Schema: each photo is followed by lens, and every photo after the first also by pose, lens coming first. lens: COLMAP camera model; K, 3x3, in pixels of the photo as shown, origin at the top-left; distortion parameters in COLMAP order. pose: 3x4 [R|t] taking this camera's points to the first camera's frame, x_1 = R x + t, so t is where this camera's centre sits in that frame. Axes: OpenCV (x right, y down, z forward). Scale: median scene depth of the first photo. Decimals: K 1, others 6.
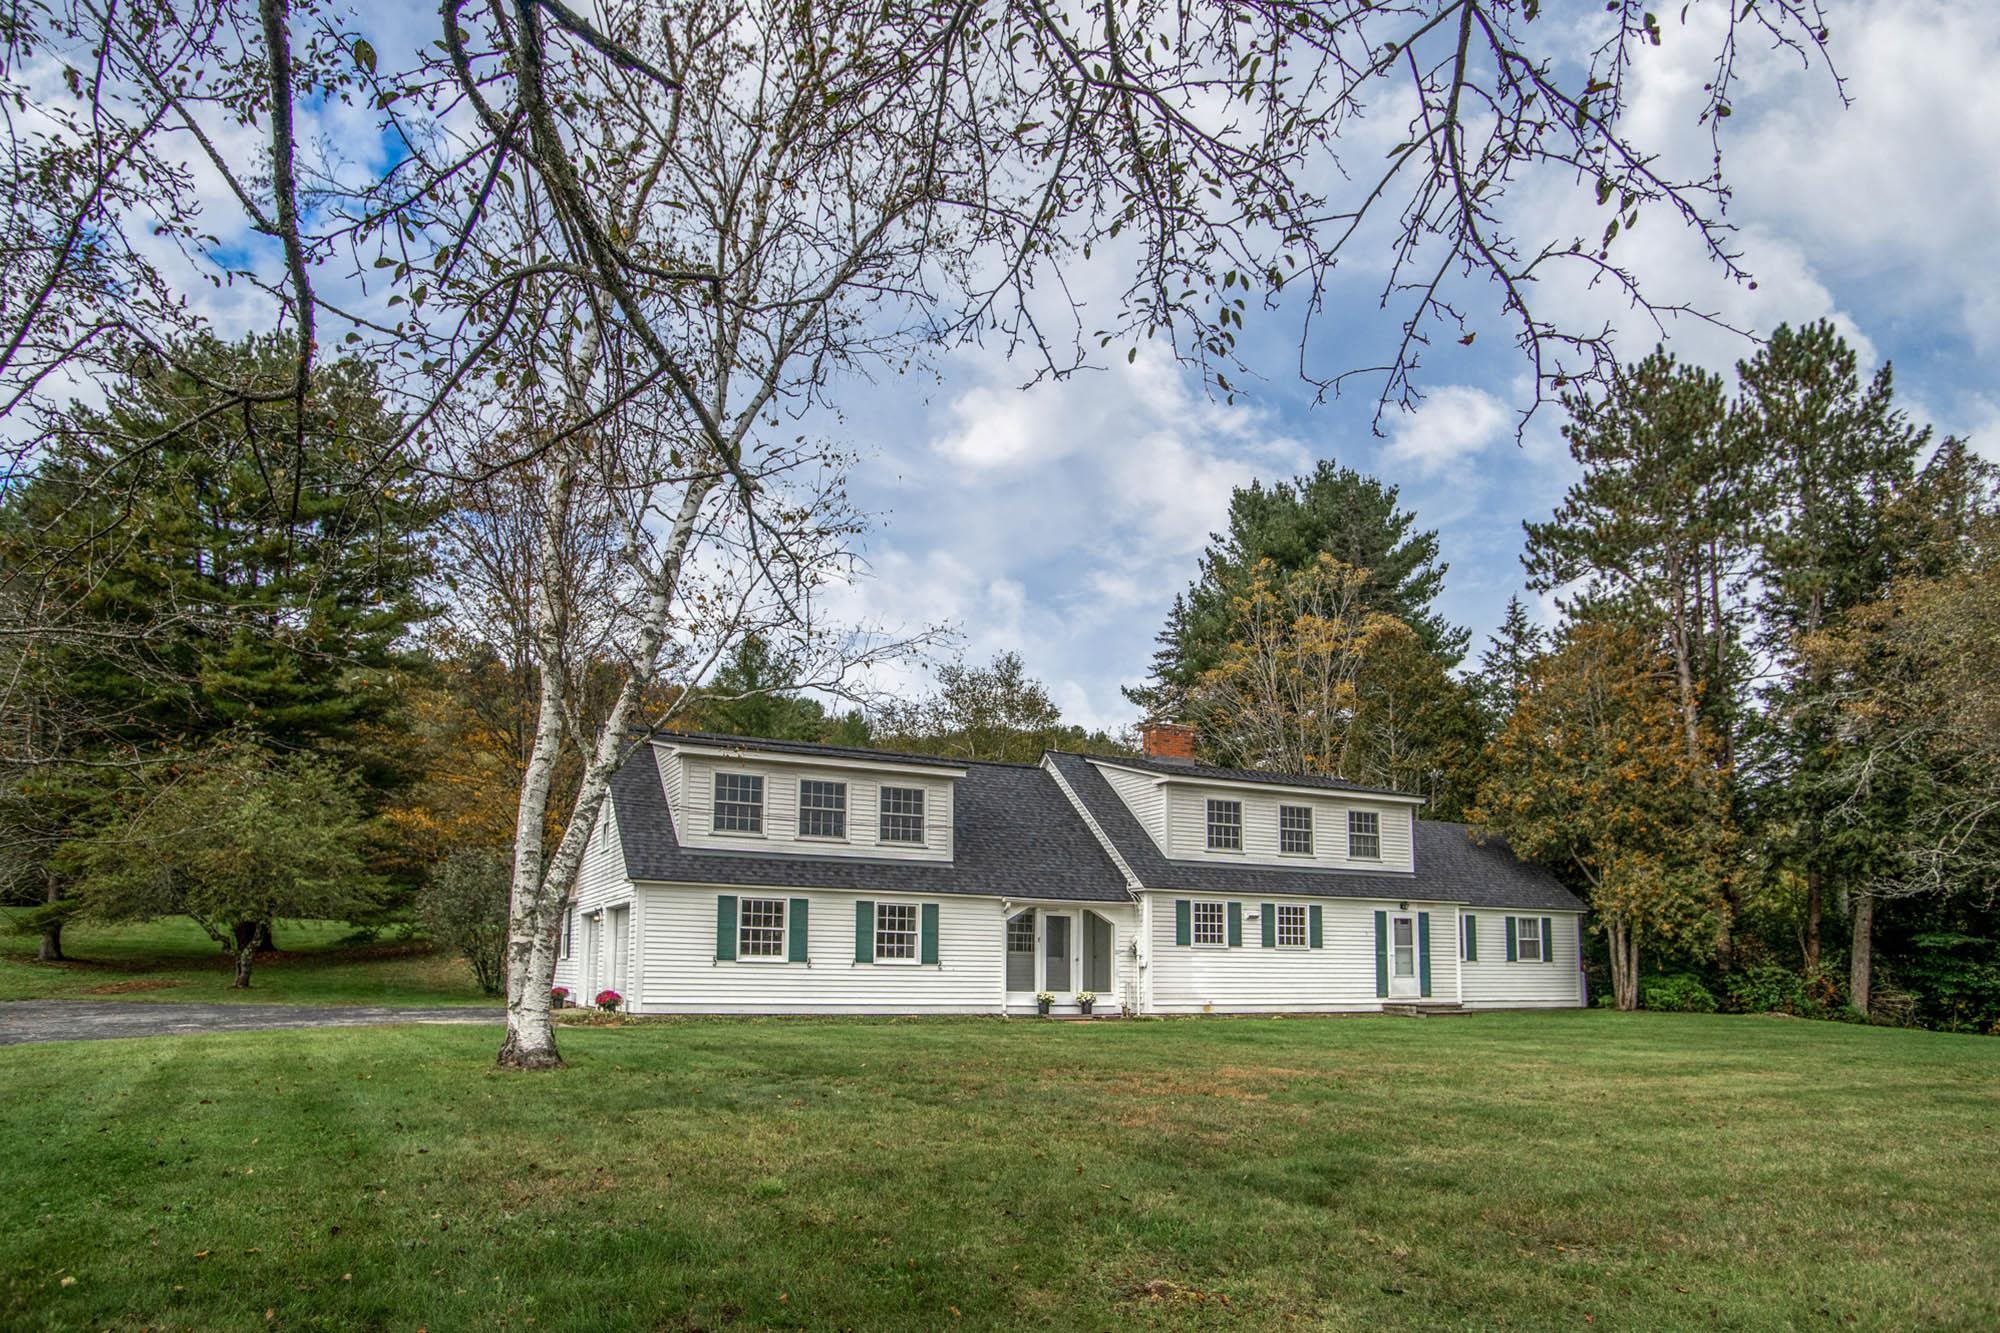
lens RADIAL K [[1241.9, 0, 1014.8], [0, 1241.9, 675.3], [0, 0, 1]] dist [-0.003648, -0.000652]
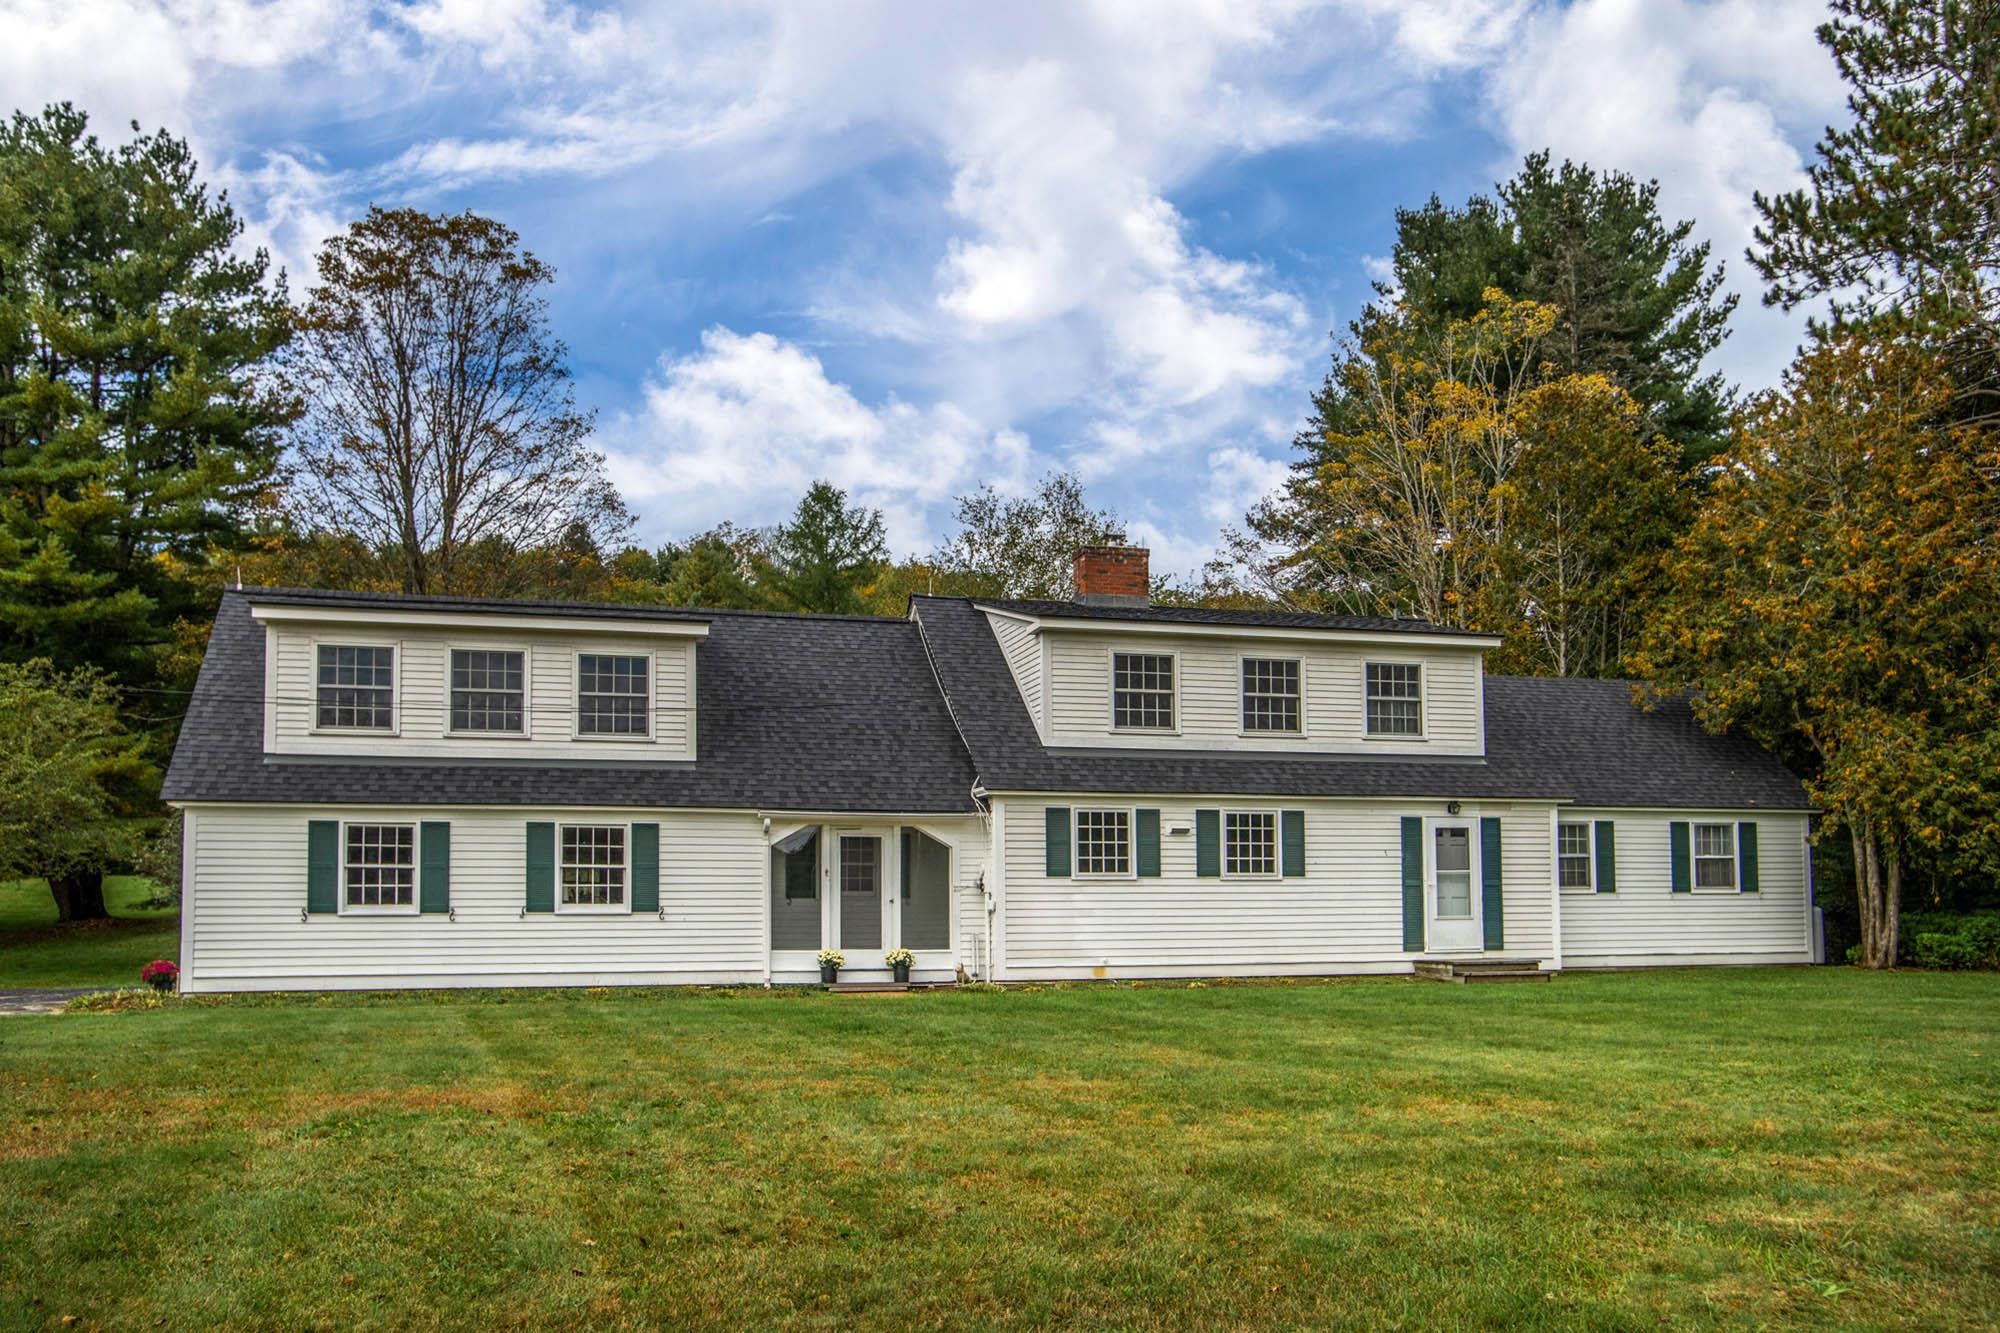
lens RADIAL K [[1618.4, 0, 988.2], [0, 1618.4, 648.4], [0, 0, 1]] dist [0.029616, 0.004475]
pose [[0.982019, -0.047234, -0.182778, 0.242281], [0.059857, 0.996142, 0.064172, 0.038635], [0.179042, -0.073958, 0.981058, 0.156619]]
